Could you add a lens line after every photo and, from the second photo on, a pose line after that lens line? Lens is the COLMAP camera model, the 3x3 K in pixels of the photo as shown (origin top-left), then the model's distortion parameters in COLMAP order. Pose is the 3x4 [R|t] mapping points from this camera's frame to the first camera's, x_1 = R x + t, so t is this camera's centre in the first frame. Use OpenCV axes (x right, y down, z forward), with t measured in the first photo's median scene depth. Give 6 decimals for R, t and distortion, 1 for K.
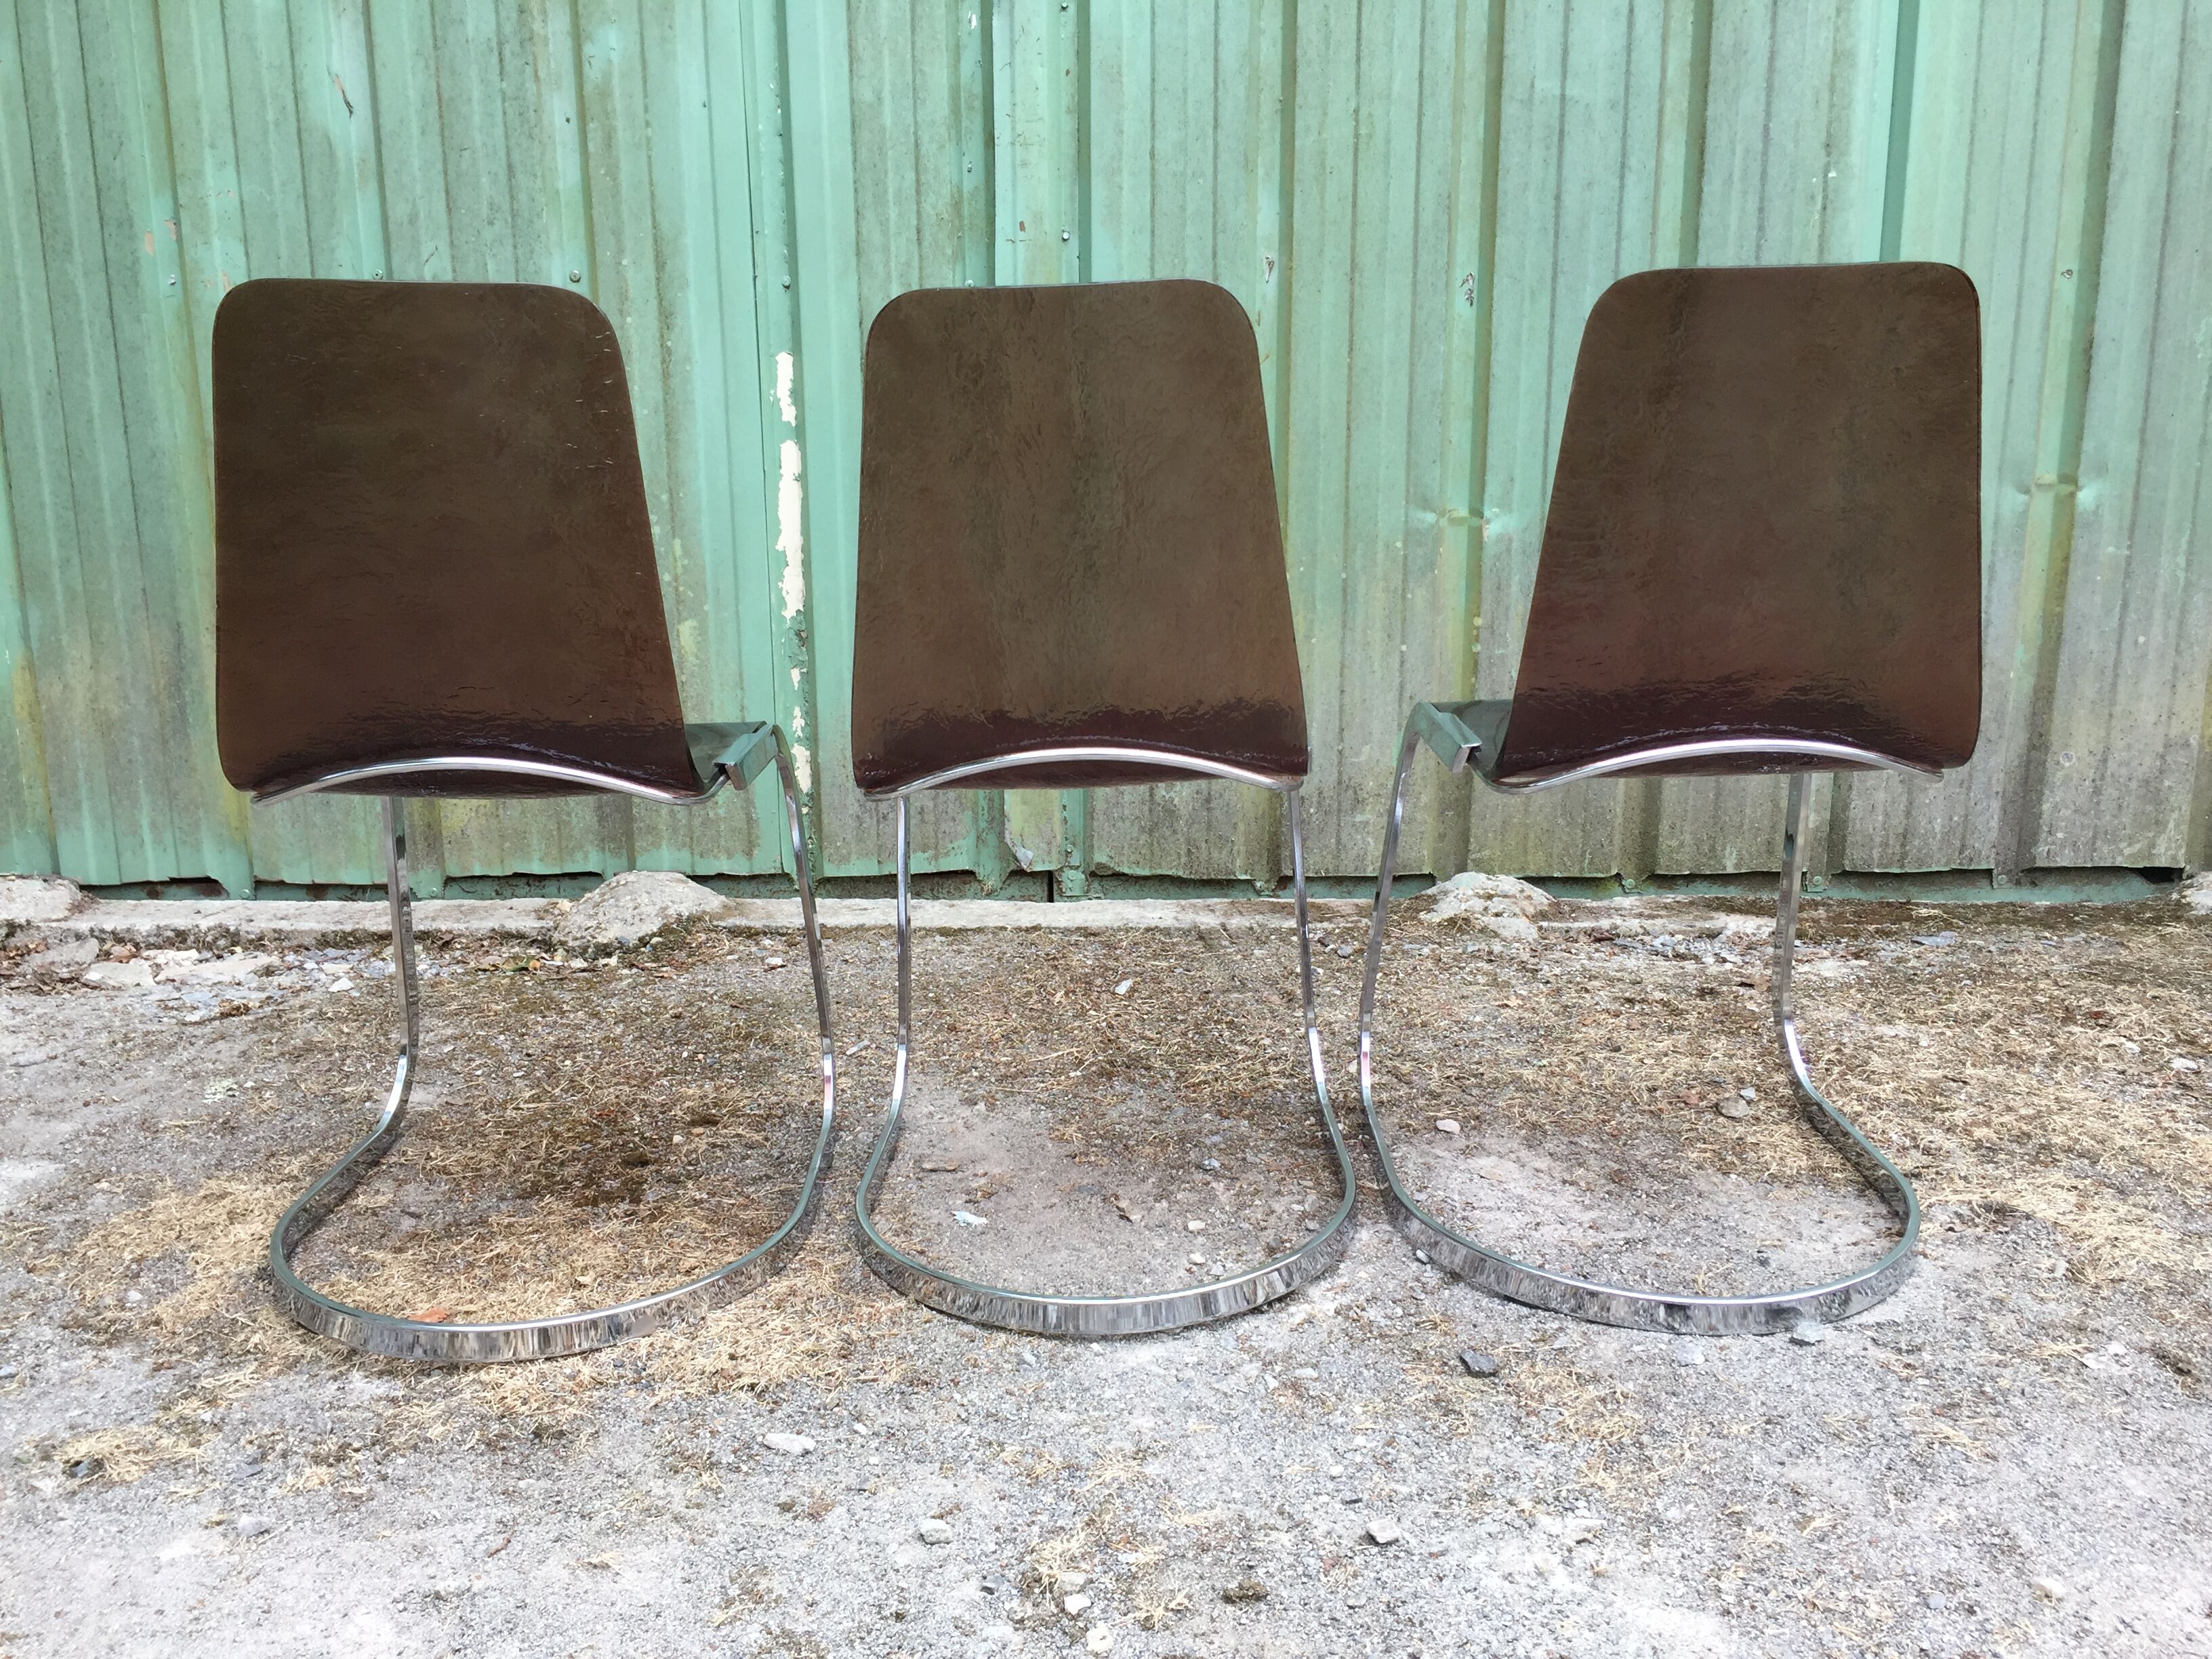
lens RADIAL K [[1892.1, 0, 1122.5], [0, 1892.1, 823.8], [0, 0, 1]] dist [0.085475, -0.117920]
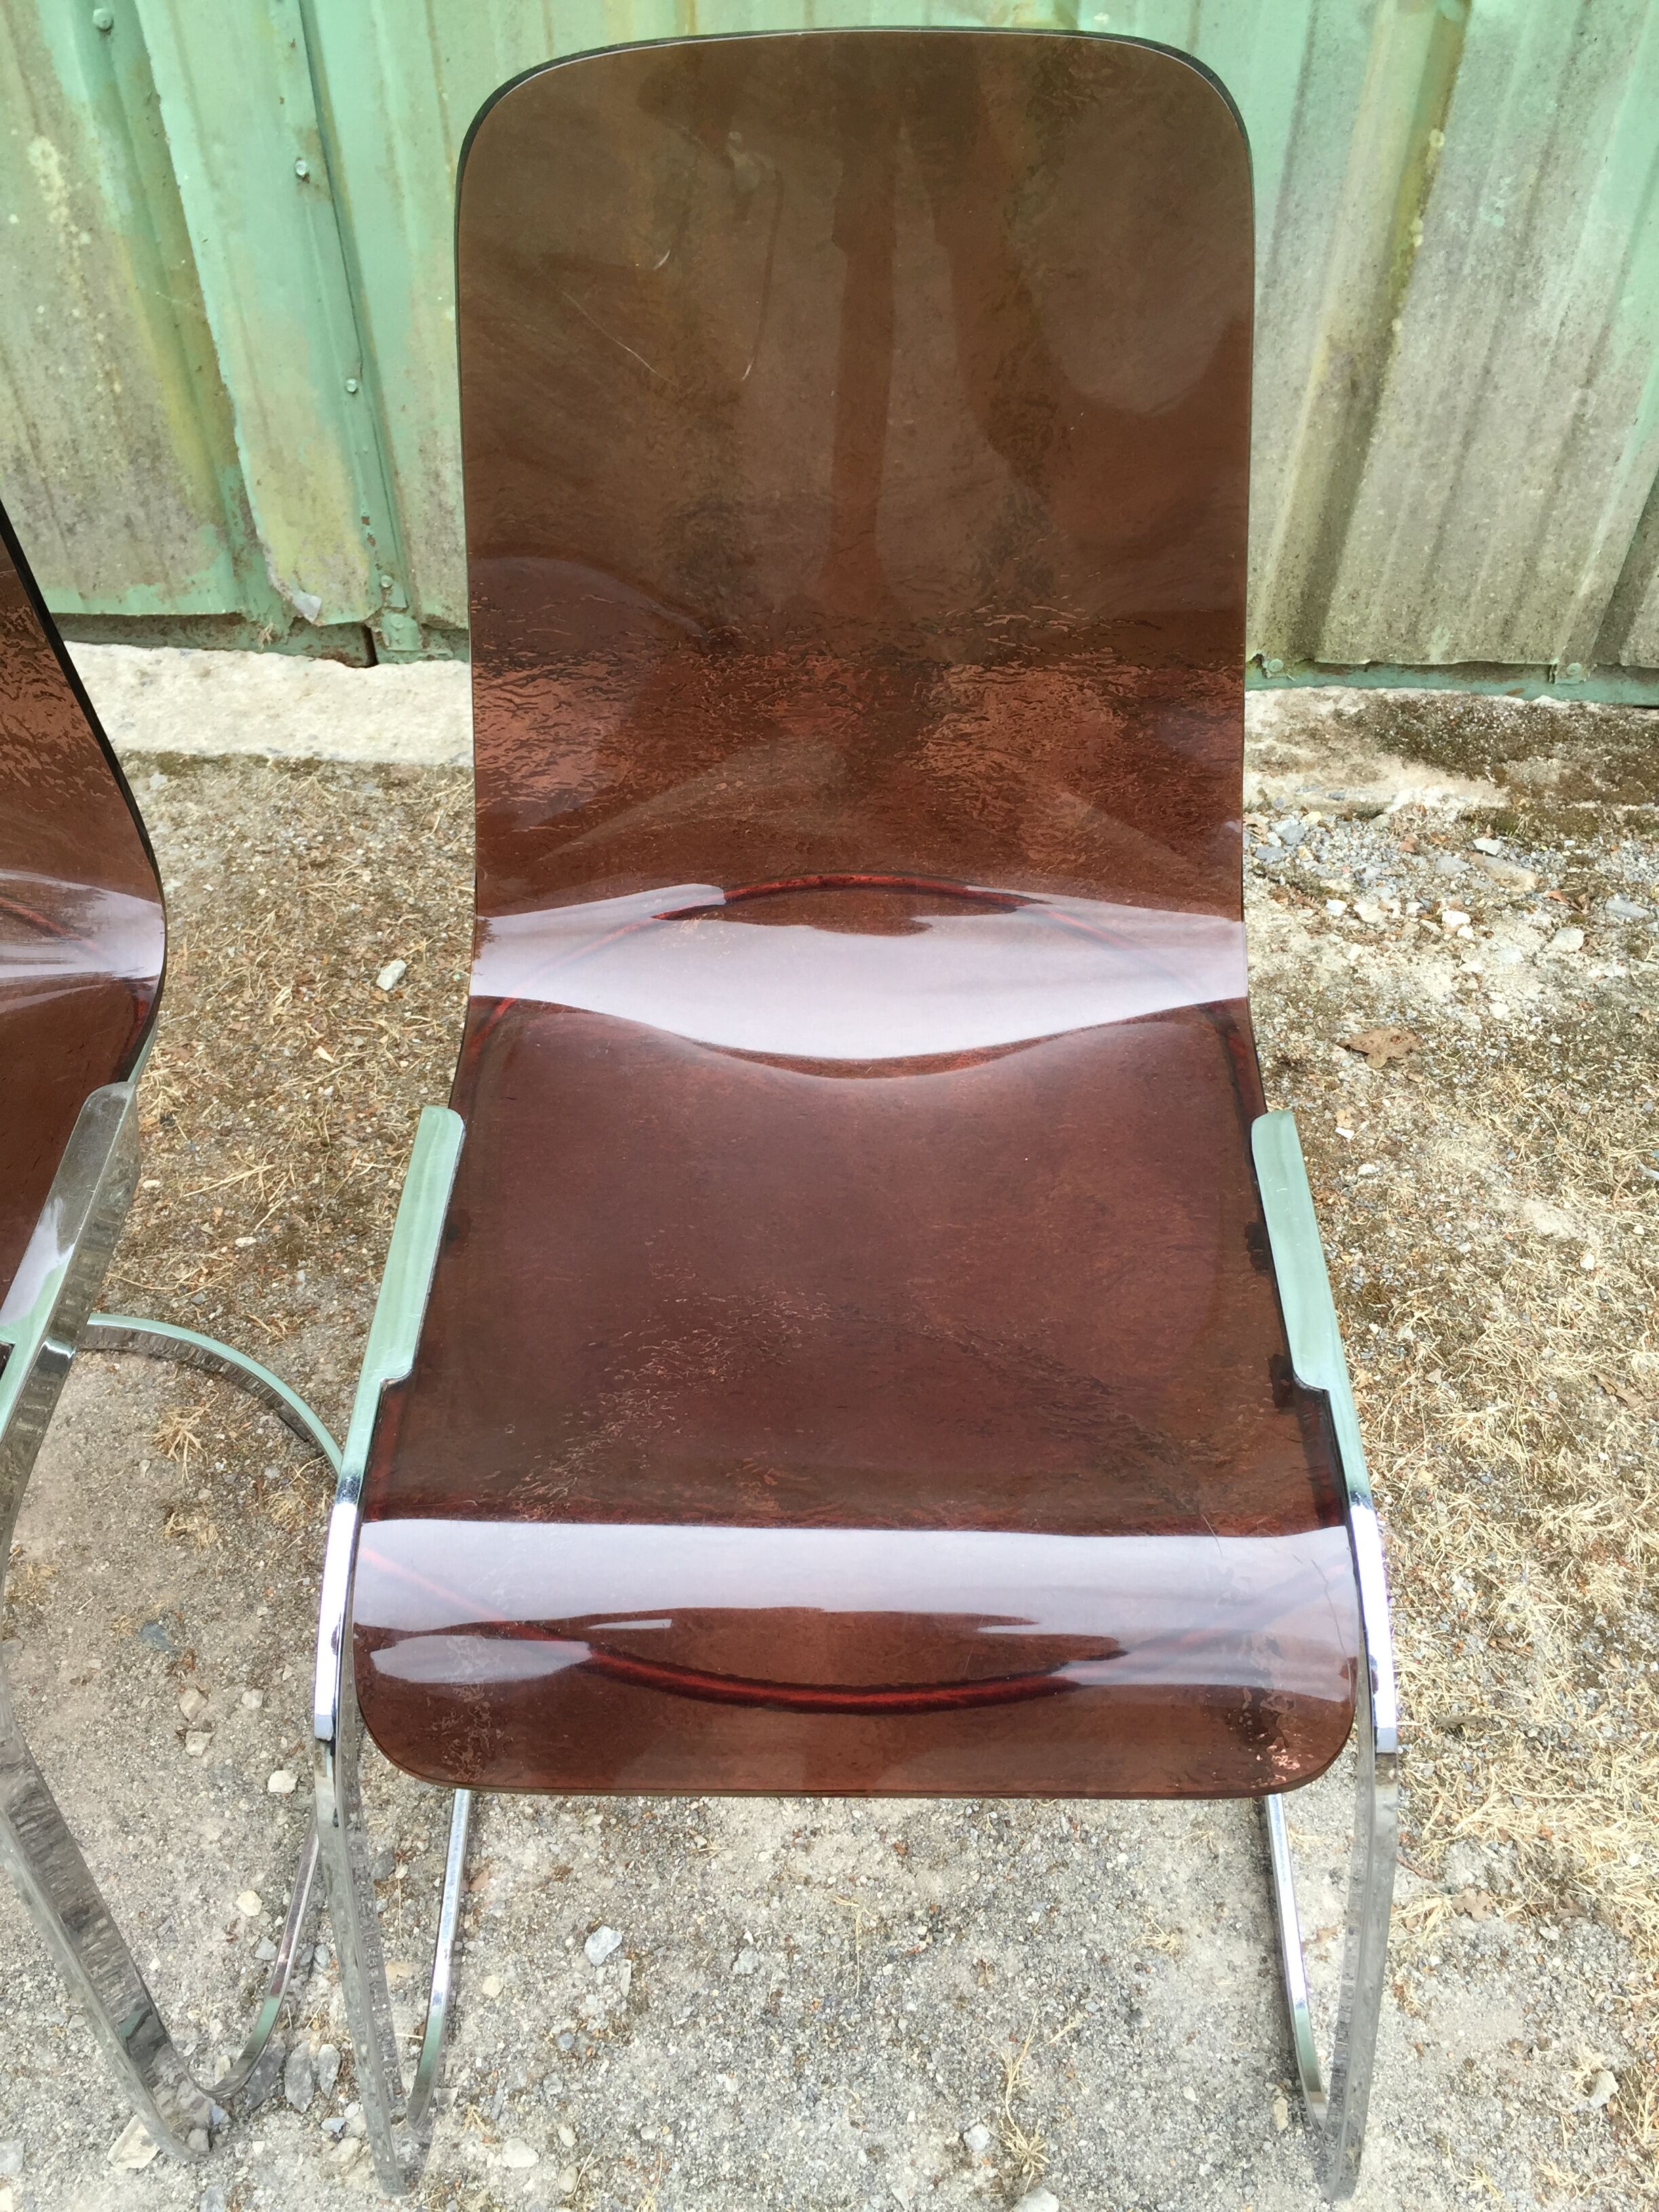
lens RADIAL K [[1892.1, 0, 830.1], [0, 1892.1, 1135.8], [0, 0, 1]] dist [0.085475, -0.117920]
pose [[0.998591, 0.046277, -0.025964, 0.157136], [-0.022968, 0.818045, 0.574695, -0.222948], [0.047835, -0.573289, 0.817955, 0.423698]]
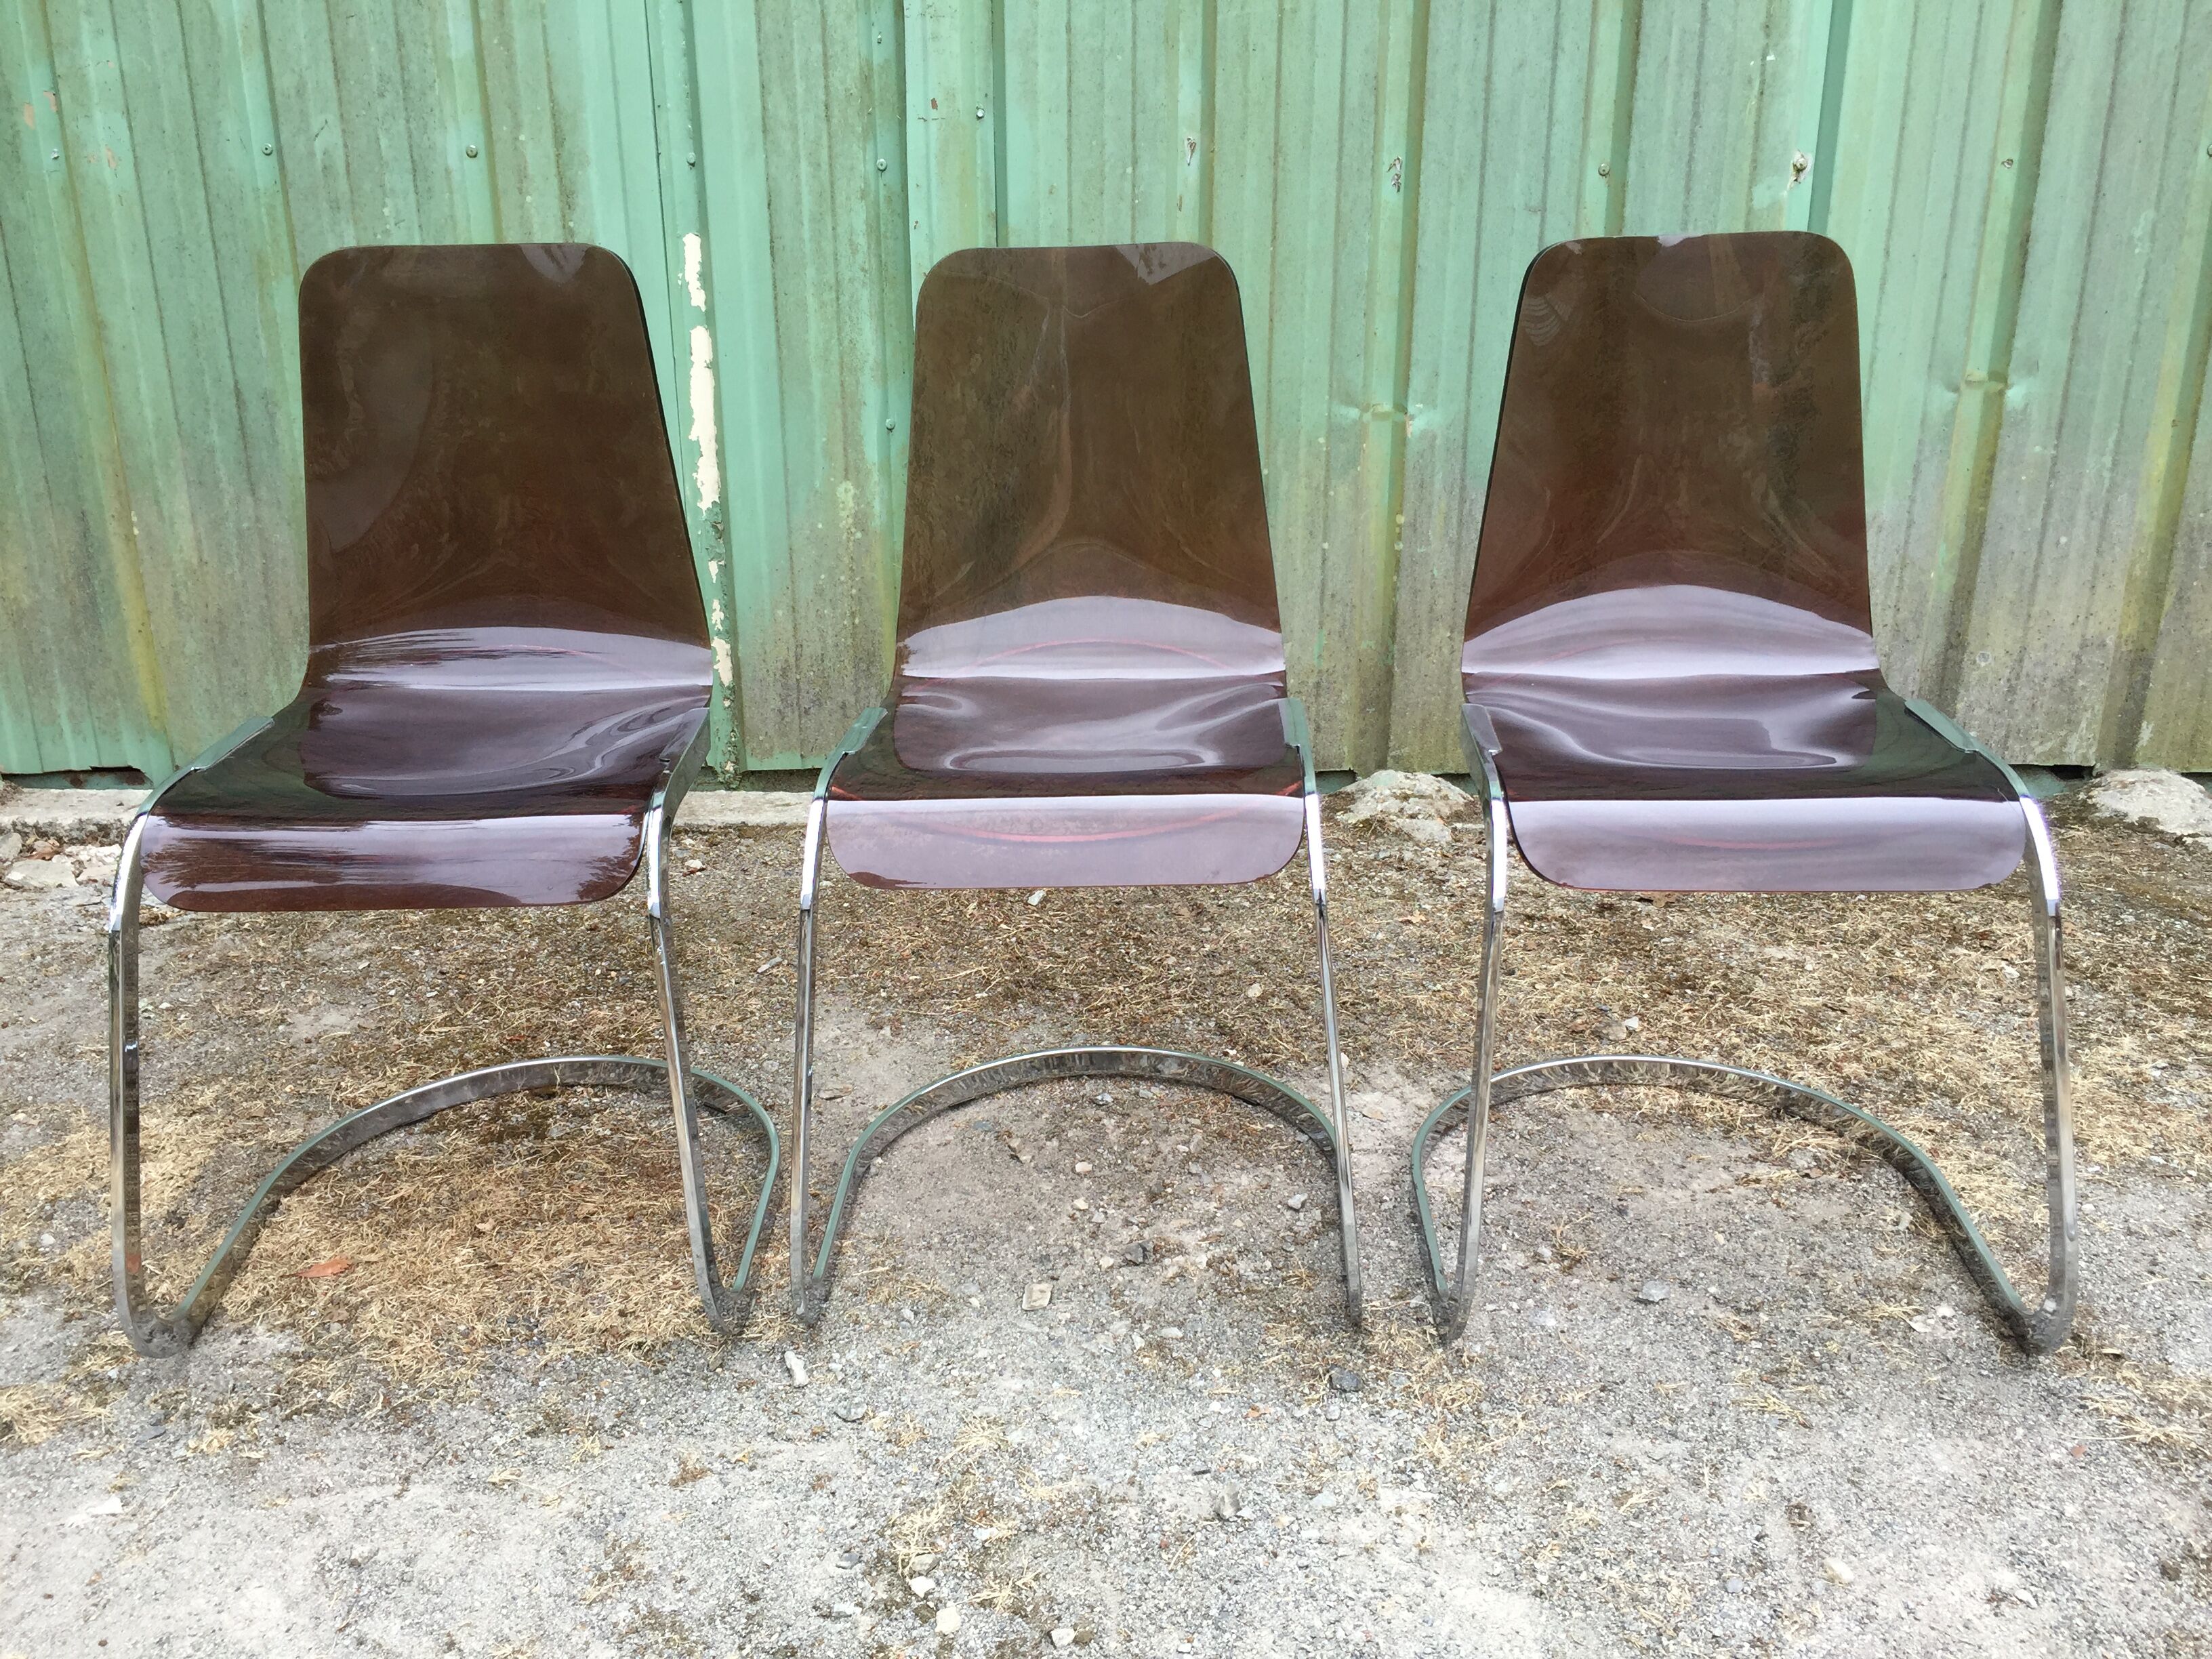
lens RADIAL K [[1892.1, 0, 1118.8], [0, 1892.1, 833.4], [0, 0, 1]] dist [0.085475, -0.117920]
pose [[0.999954, 0.003811, 0.008850, 0.033123], [-0.004812, 0.993239, 0.115986, -0.060766], [-0.008348, -0.116023, 0.993211, -0.002687]]
